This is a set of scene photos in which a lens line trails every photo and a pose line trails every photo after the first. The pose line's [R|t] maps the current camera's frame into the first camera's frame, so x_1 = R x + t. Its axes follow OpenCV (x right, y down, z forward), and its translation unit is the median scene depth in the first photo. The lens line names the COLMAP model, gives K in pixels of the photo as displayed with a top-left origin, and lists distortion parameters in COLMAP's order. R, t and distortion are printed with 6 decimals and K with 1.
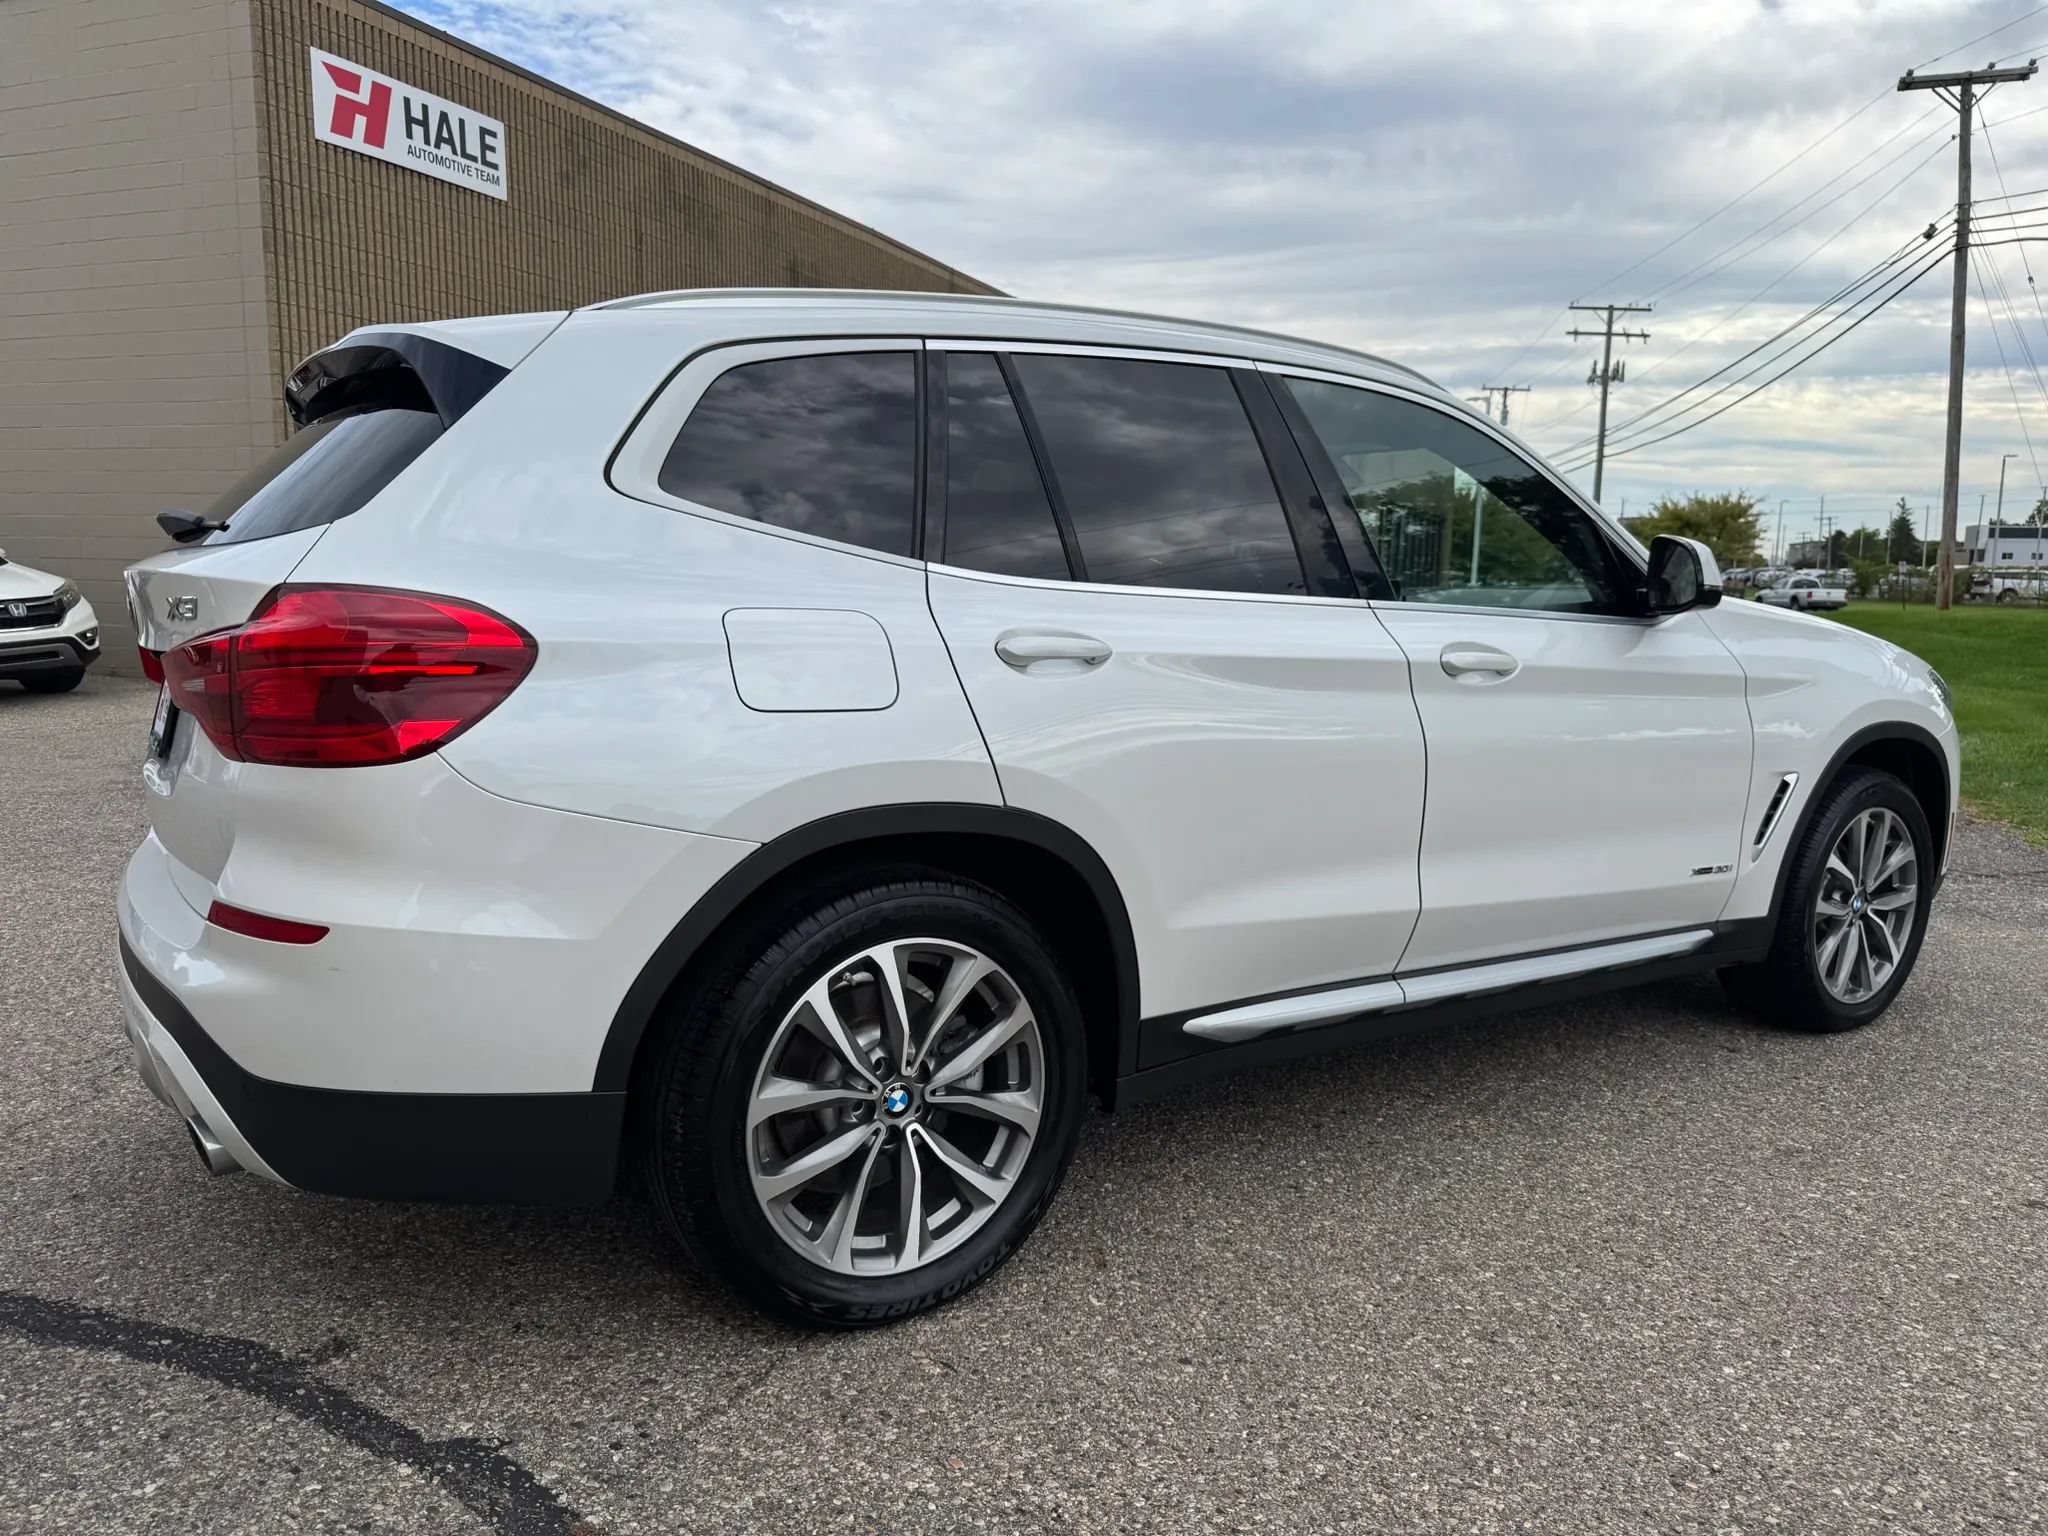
lens RADIAL K [[1488.4, 0, 1024.0], [0, 1488.4, 768.0], [0, 0, 1]] dist [-0.002636, -0.005711]
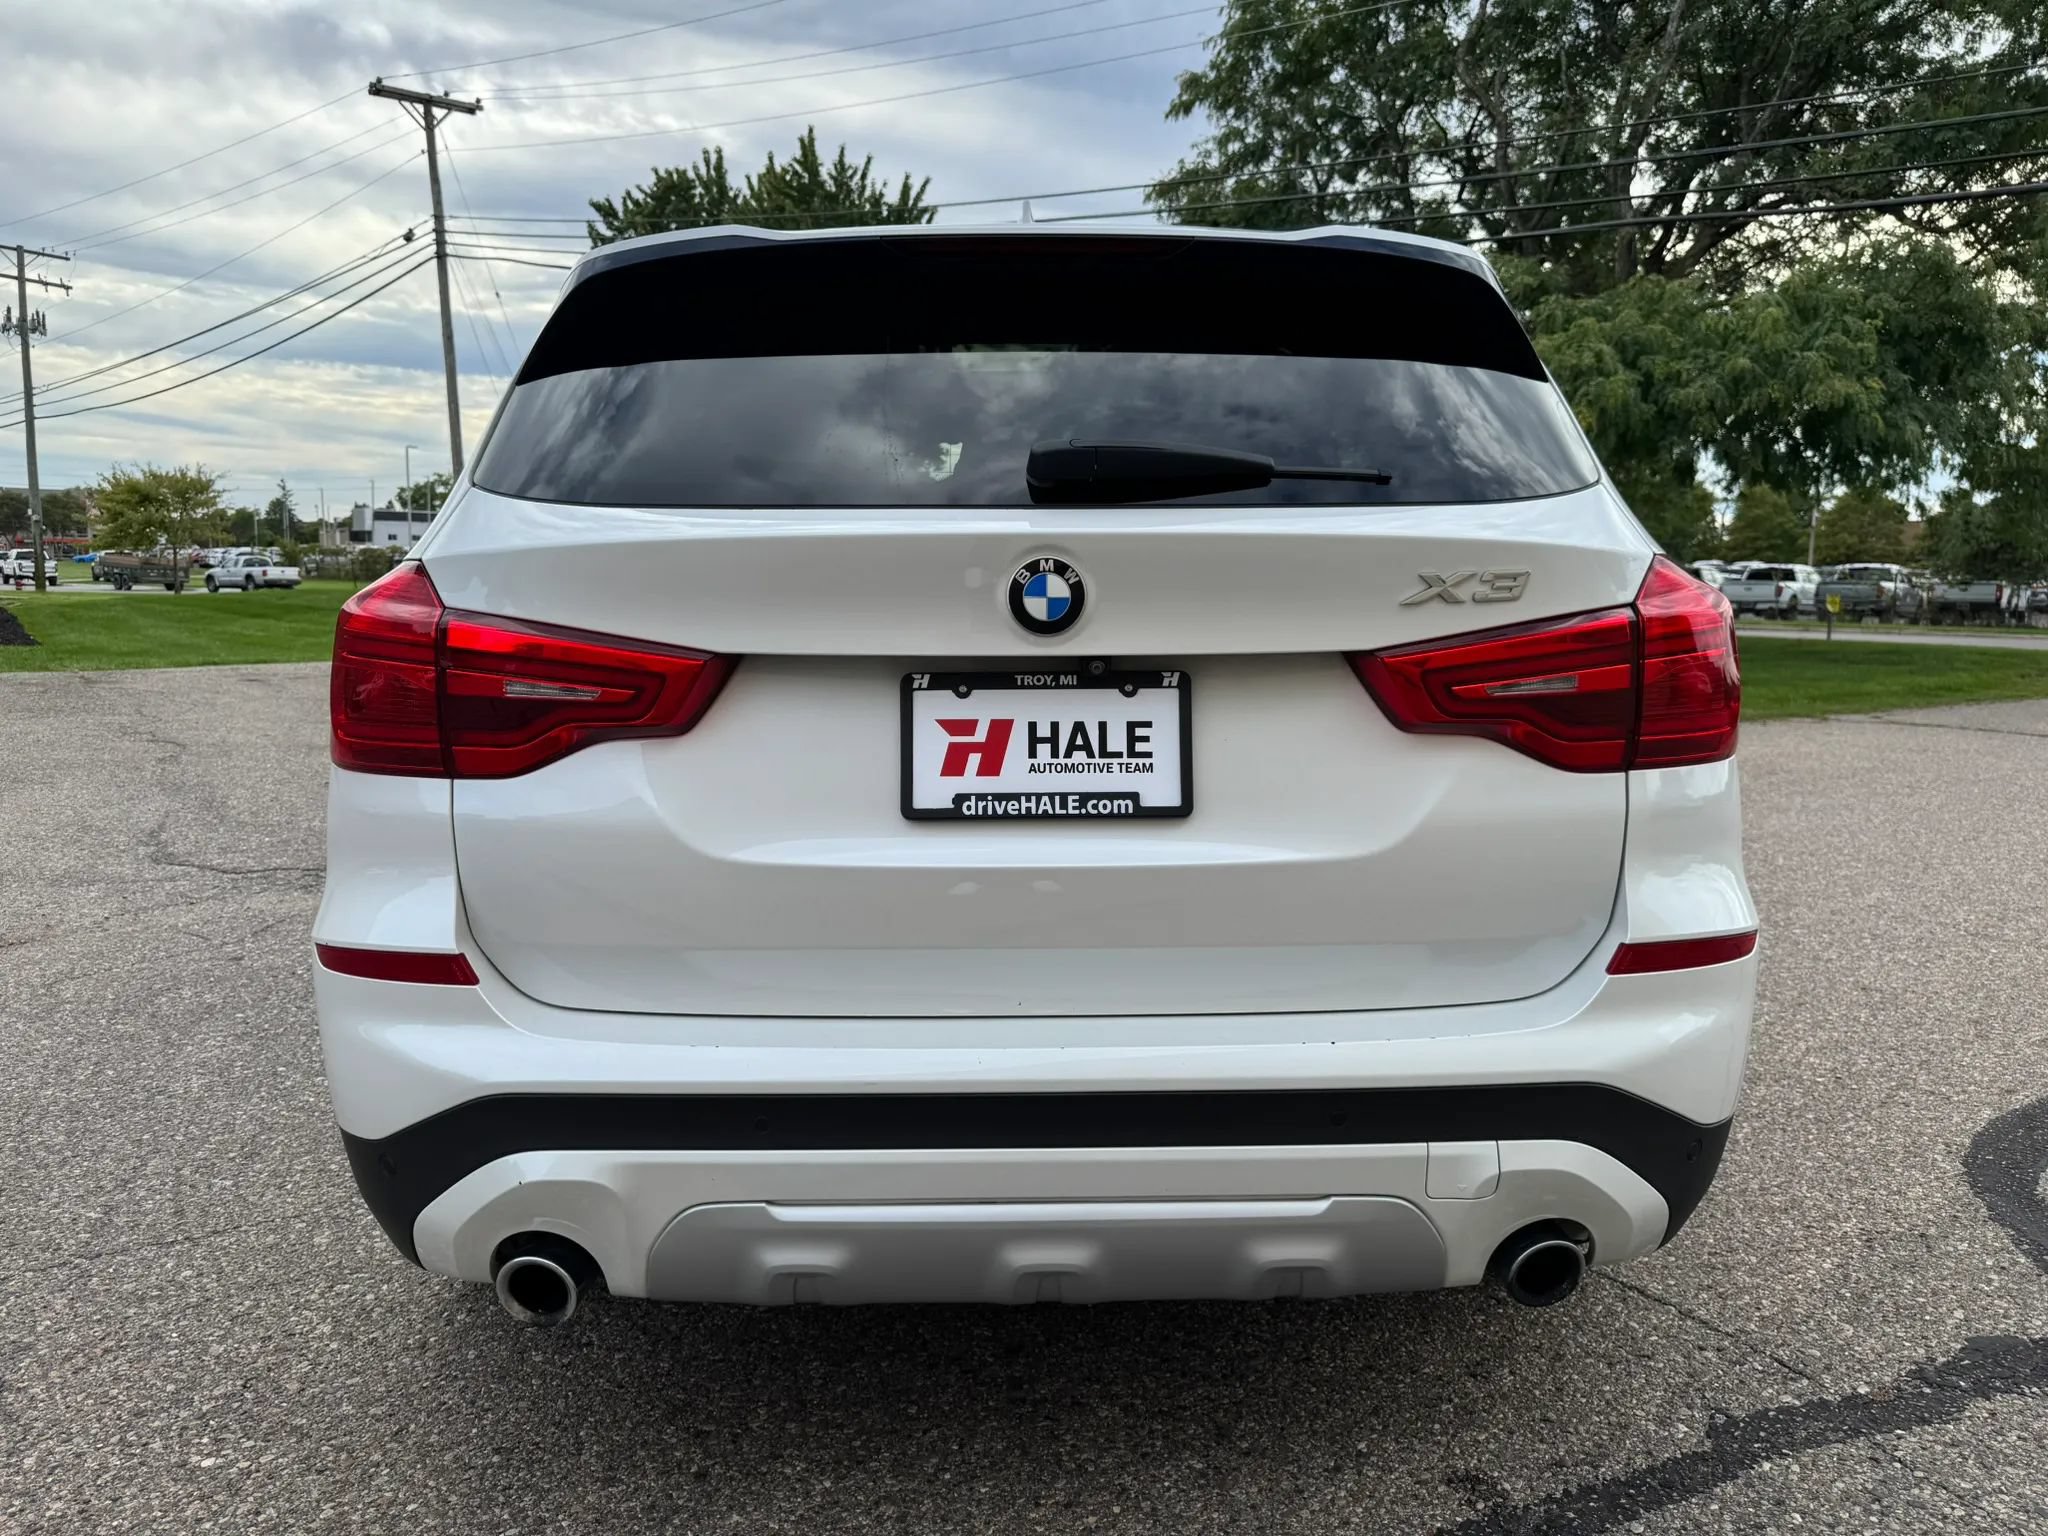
lens RADIAL K [[1476.2, 0, 1024.0], [0, 1476.2, 768.0], [0, 0, 1]] dist [0.024955, -0.033987]
pose [[0.524255, -0.115743, 0.843659, -0.162599], [0.103516, 0.992035, 0.071774, -0.011649], [-0.845246, 0.049705, 0.532061, 0.098310]]
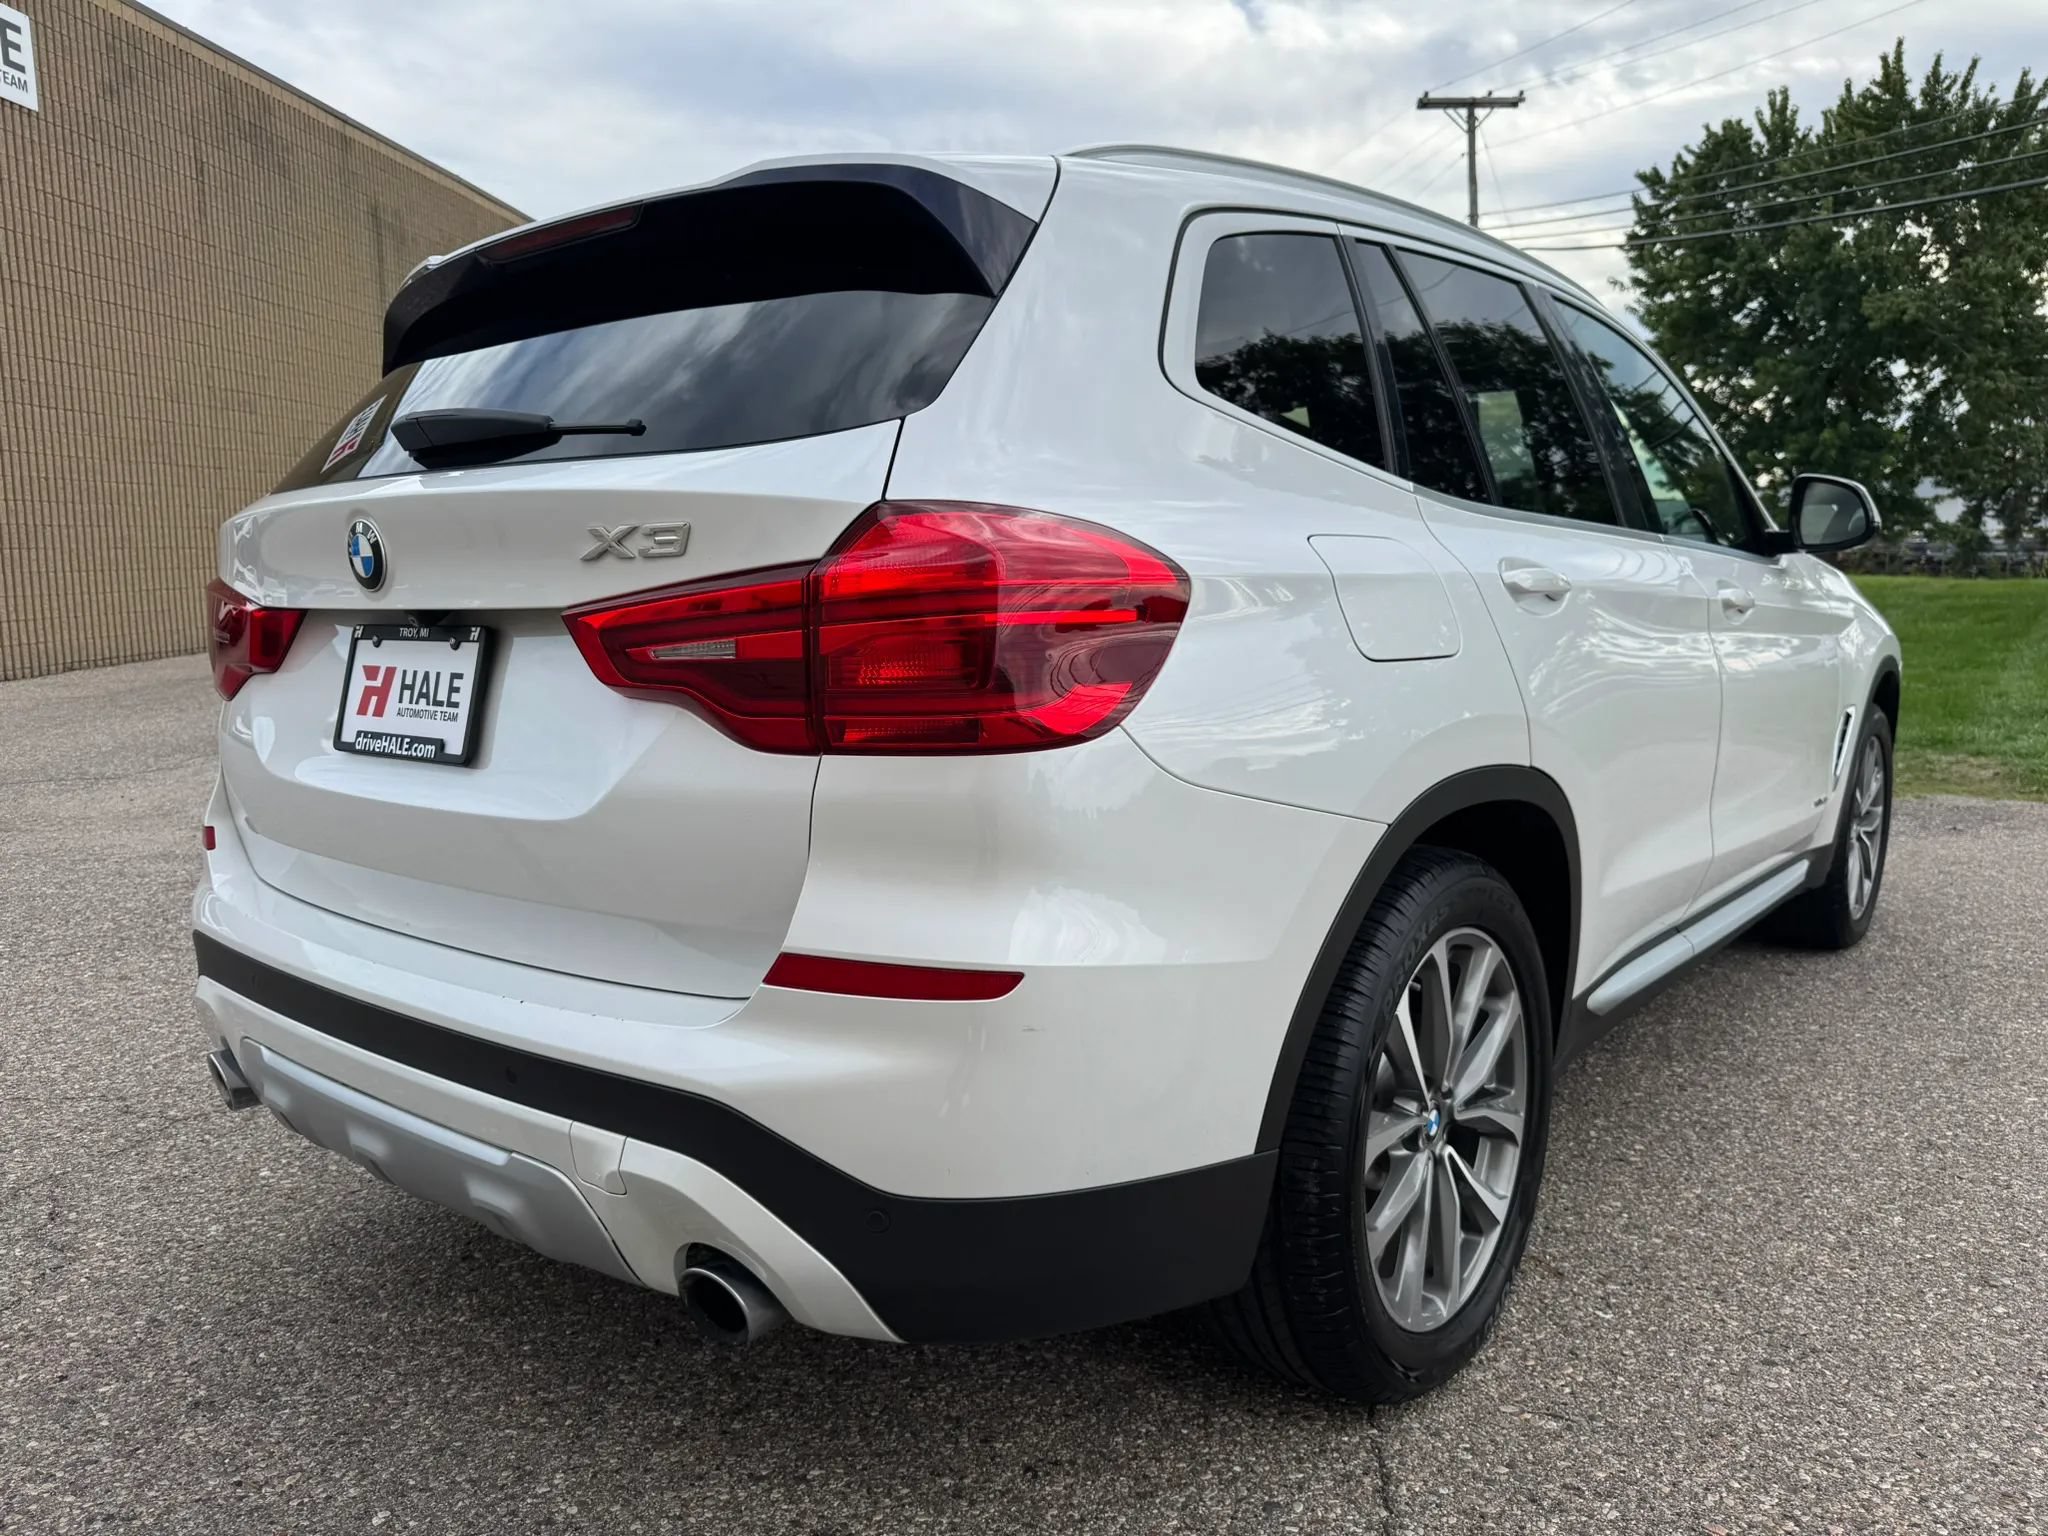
lens RADIAL K [[1488.4, 0, 1024.0], [0, 1488.4, 768.0], [0, 0, 1]] dist [-0.002636, -0.005711]
pose [[0.952545, -0.056161, 0.299171, -0.075336], [0.052902, 0.998419, 0.018988, -0.000822], [-0.299765, -0.002260, 0.954011, 0.035132]]
